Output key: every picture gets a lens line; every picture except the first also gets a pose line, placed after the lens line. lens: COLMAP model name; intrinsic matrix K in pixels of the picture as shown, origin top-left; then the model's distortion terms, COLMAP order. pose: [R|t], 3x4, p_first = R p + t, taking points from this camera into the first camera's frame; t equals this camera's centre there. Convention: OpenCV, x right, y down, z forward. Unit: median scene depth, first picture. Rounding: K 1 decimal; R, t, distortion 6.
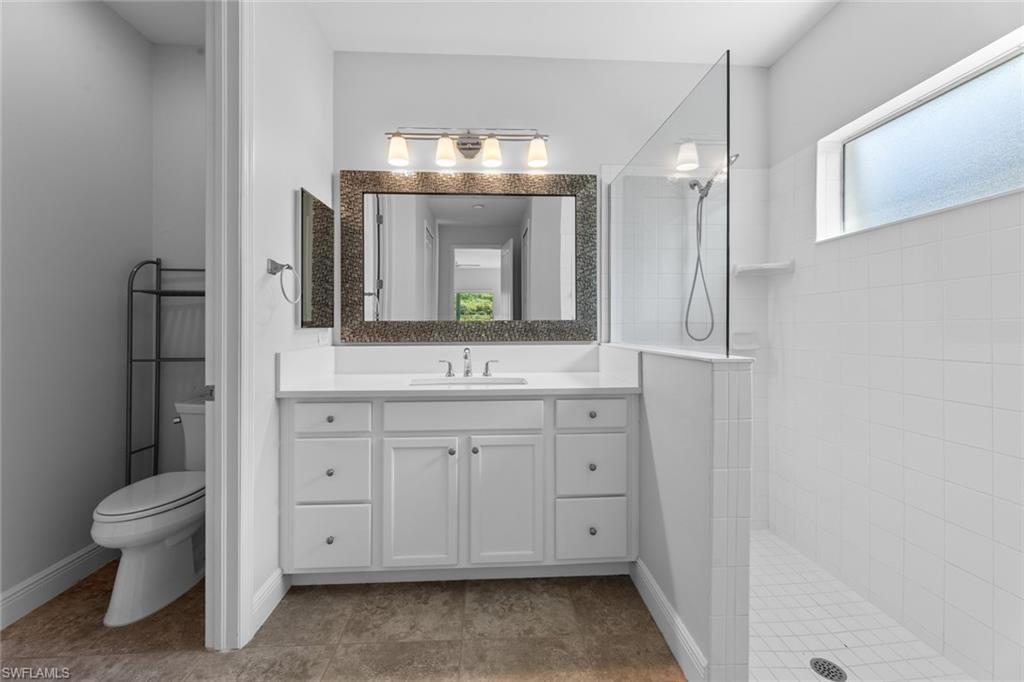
lens RADIAL K [[413.1, 0, 519.3], [0, 413.1, 330.5], [0, 0, 1]] dist [0.003268, 0.000290]
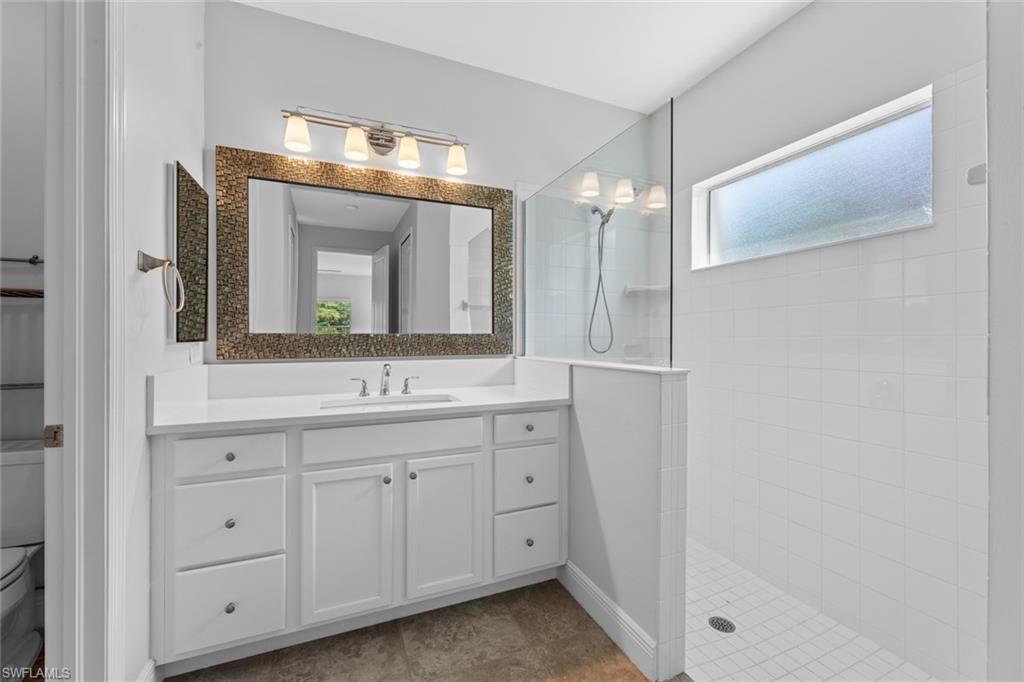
lens RADIAL K [[413.1, 0, 512.5], [0, 413.1, 343.1], [0, 0, 1]] dist [0.003268, 0.000290]
pose [[0.941133, -0.001289, 0.338033, -0.202266], [0.000505, 0.999997, 0.002409, -0.006547], [-0.338035, -0.002096, 0.941131, 0.059422]]
